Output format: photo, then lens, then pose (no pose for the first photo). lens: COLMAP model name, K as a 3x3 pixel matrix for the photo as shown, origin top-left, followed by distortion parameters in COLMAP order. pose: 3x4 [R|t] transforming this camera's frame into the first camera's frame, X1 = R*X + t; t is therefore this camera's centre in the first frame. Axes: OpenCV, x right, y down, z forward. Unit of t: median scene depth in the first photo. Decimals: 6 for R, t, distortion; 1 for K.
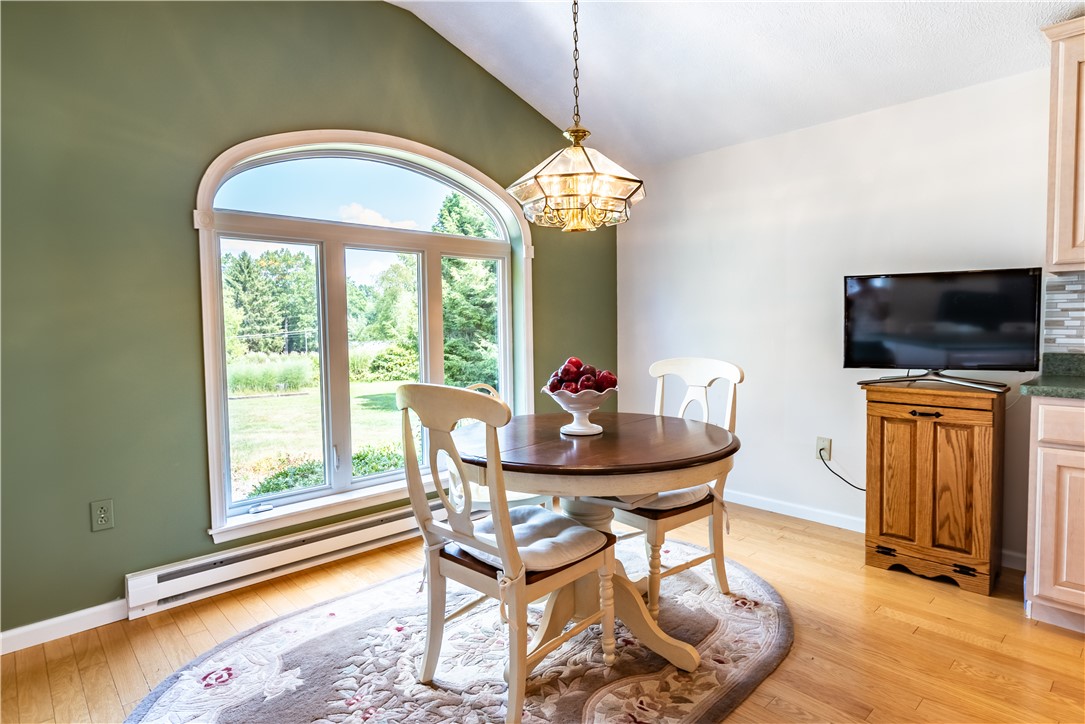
lens RADIAL K [[592.2, 0, 519.3], [0, 592.2, 351.8], [0, 0, 1]] dist [-0.003494, -0.001543]
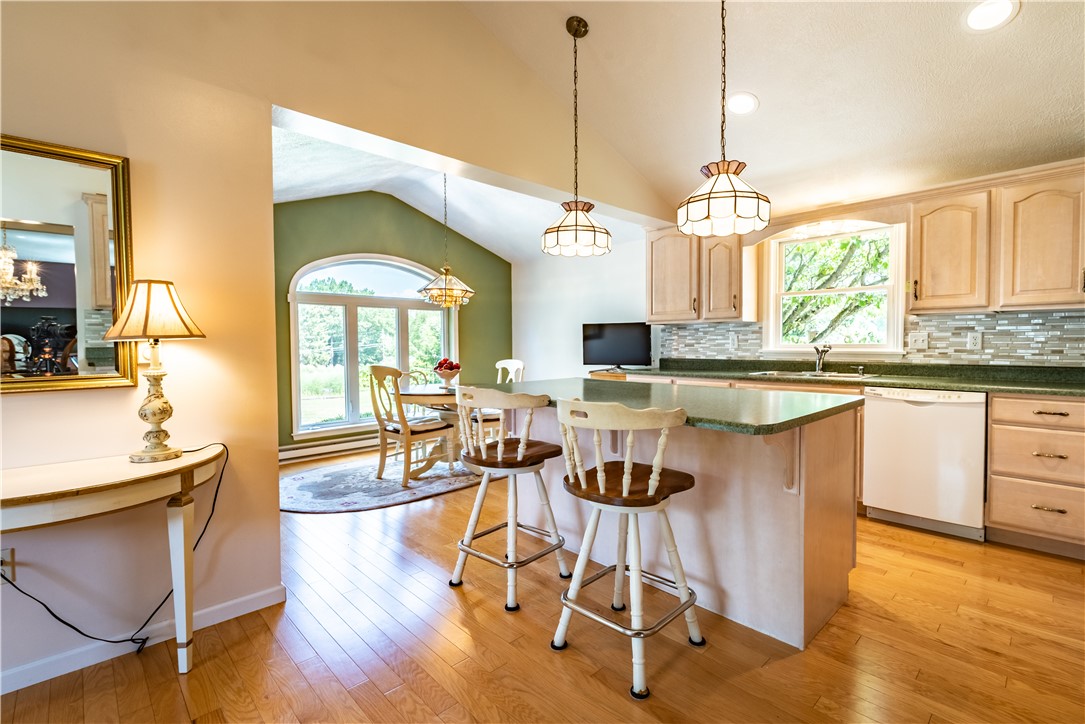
lens RADIAL K [[494.8, 0, 550.3], [0, 494.8, 363.1], [0, 0, 1]] dist [0.001272, -0.001965]
pose [[0.999138, 0.008481, 0.040639, 0.372249], [-0.008183, 0.999938, -0.007497, 0.037796], [-0.040700, 0.007158, 0.999146, -0.902226]]
